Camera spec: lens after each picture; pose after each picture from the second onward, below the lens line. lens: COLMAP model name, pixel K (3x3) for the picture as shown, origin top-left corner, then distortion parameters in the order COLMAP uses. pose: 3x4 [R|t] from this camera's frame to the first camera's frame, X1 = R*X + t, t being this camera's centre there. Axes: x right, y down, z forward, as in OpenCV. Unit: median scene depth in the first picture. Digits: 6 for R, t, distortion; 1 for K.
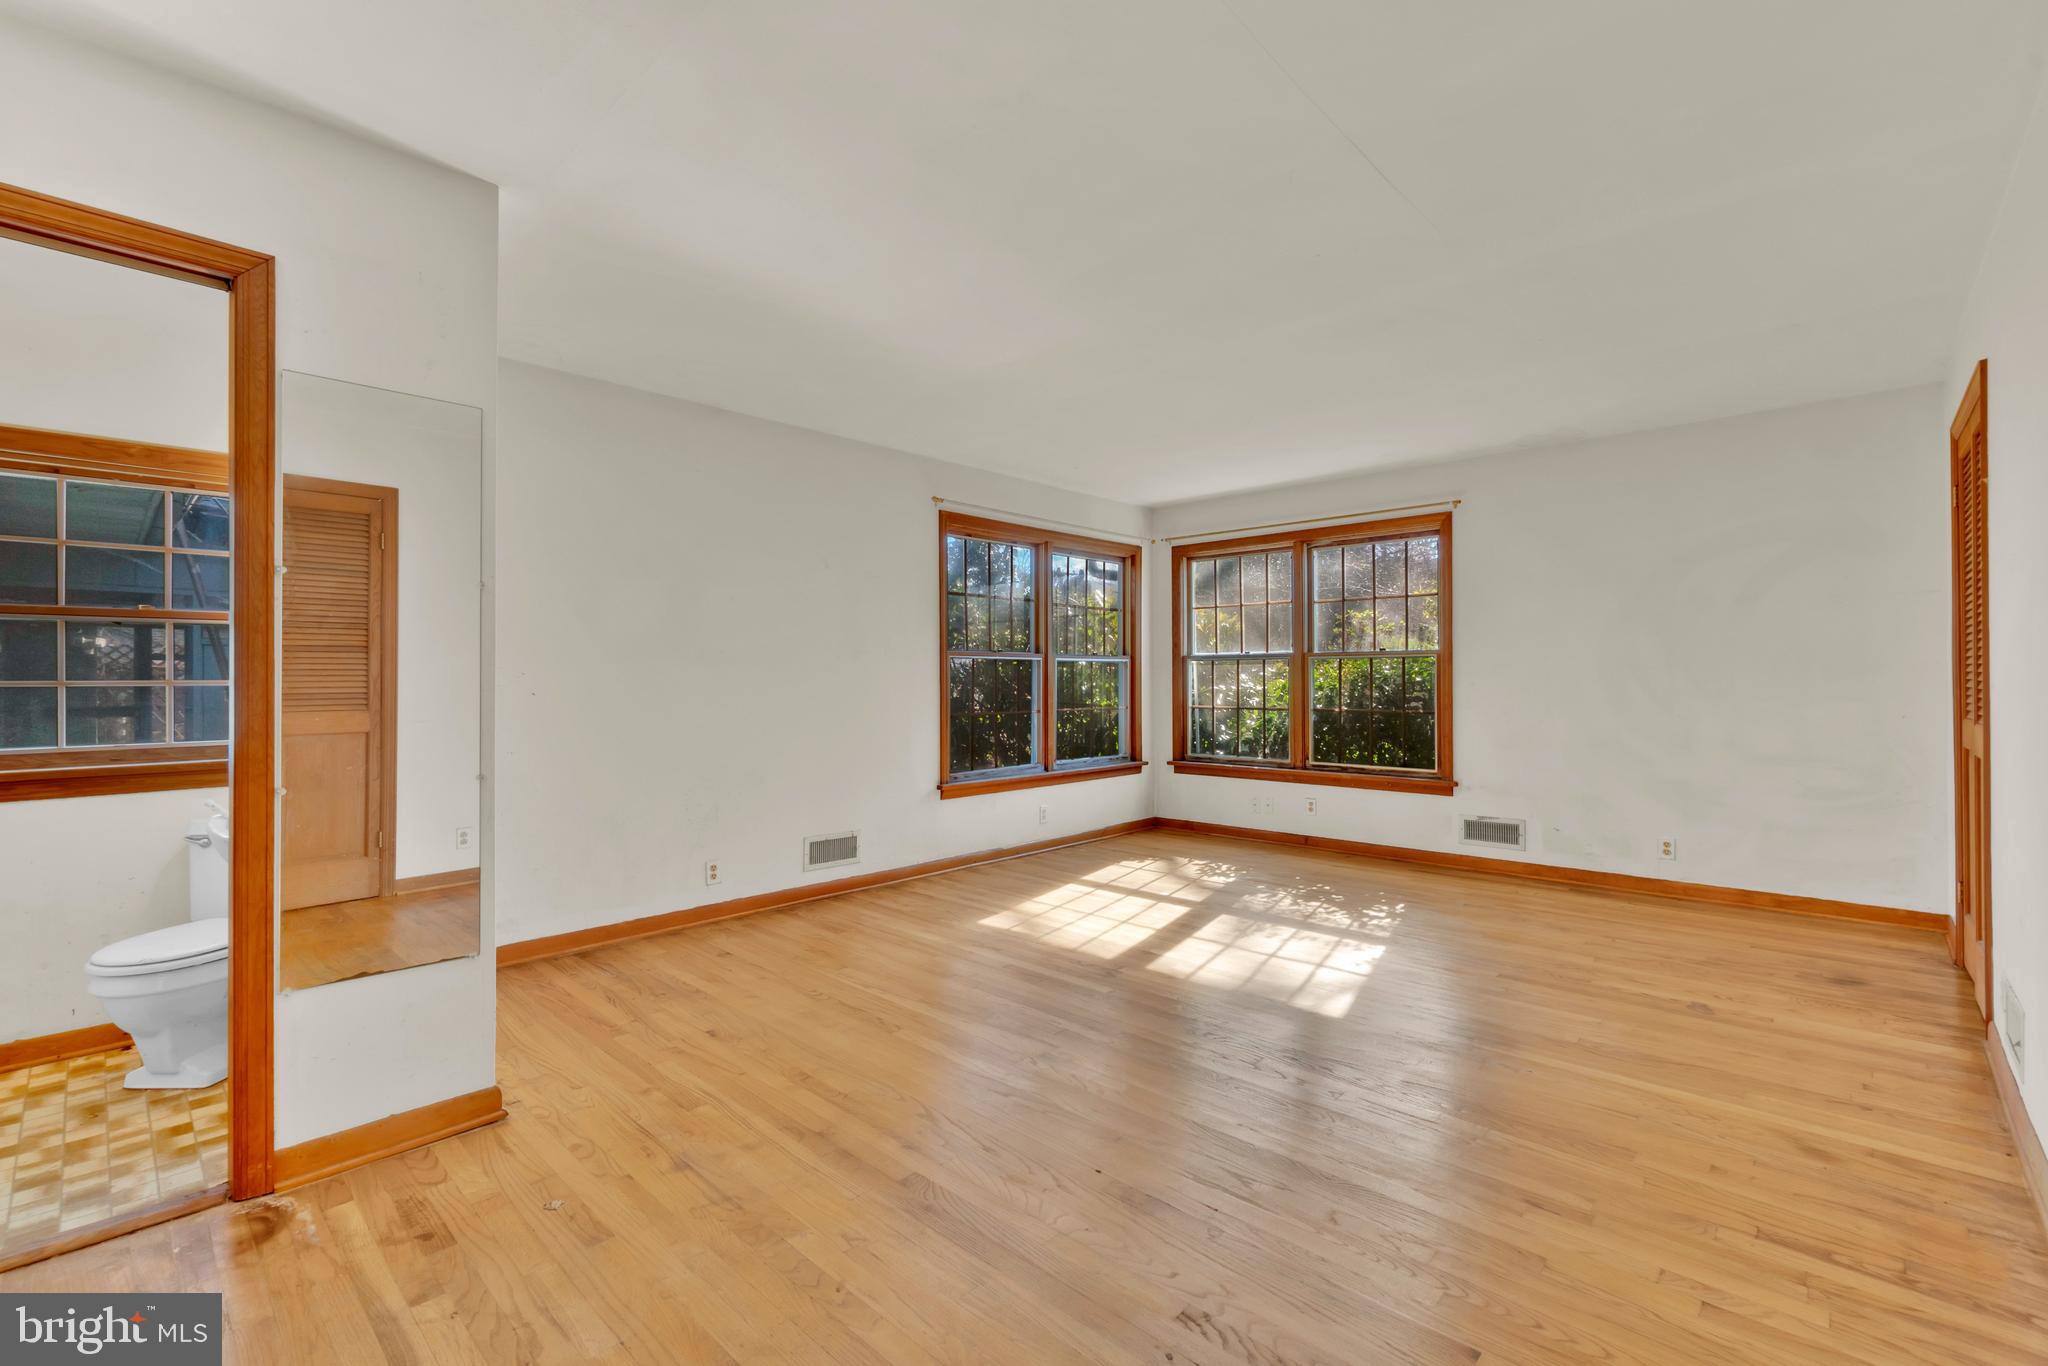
lens RADIAL K [[895.3, 0, 1033.6], [0, 895.3, 681.4], [0, 0, 1]] dist [-0.001924, -0.001216]
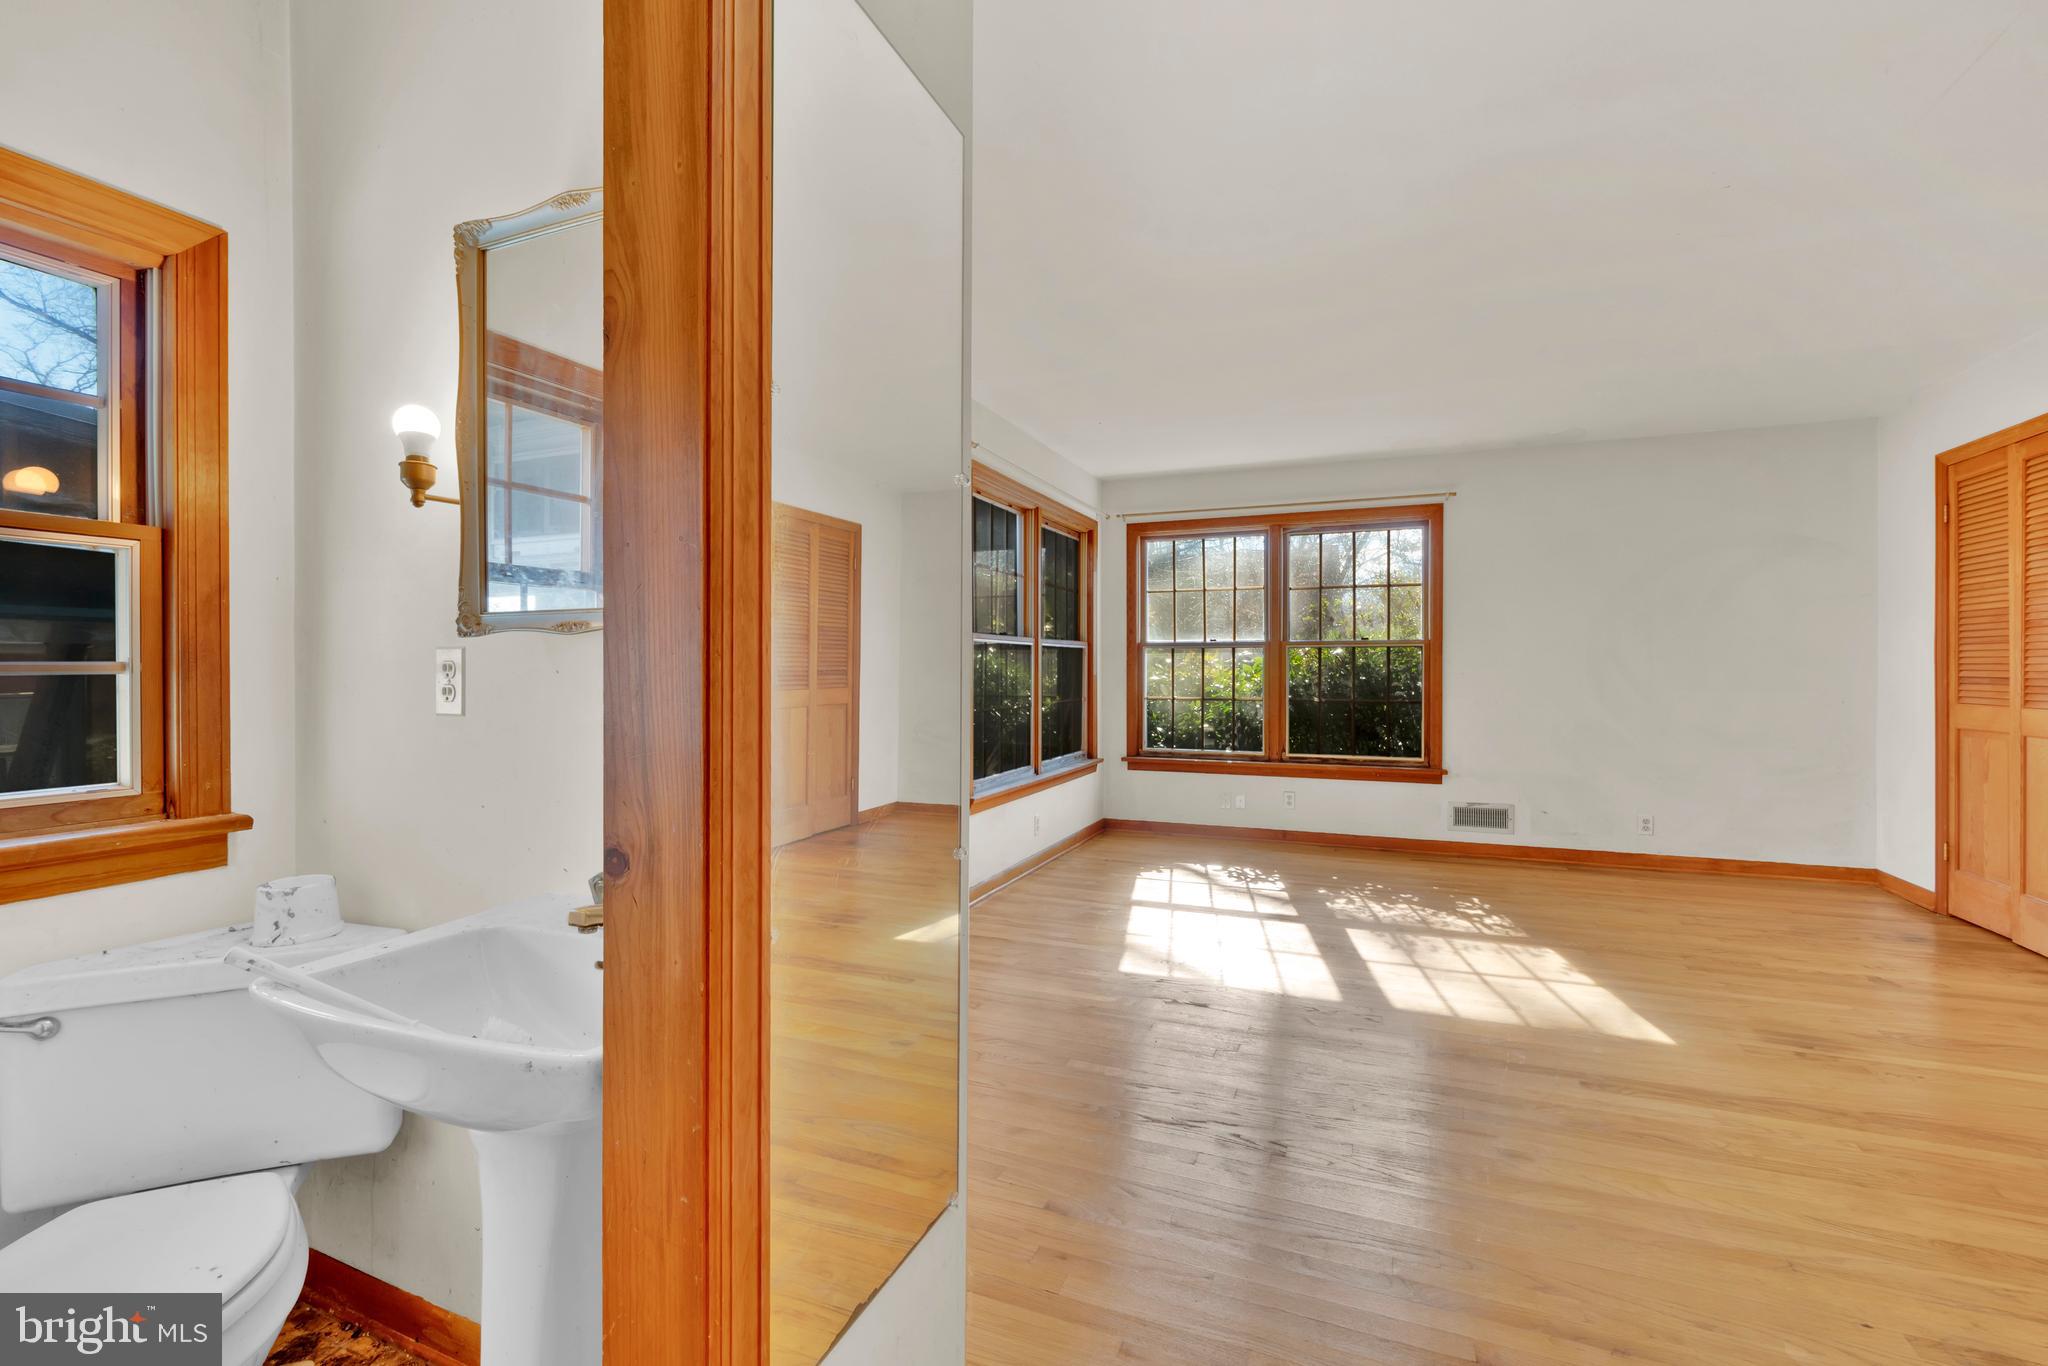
lens RADIAL K [[895.3, 0, 1022.2], [0, 895.3, 673.3], [0, 0, 1]] dist [-0.001924, -0.001216]
pose [[0.934954, 0.000672, 0.354768, -0.314462], [-0.001725, 0.999995, 0.002652, 0.000926], [-0.354764, -0.003092, 0.934951, 0.207259]]
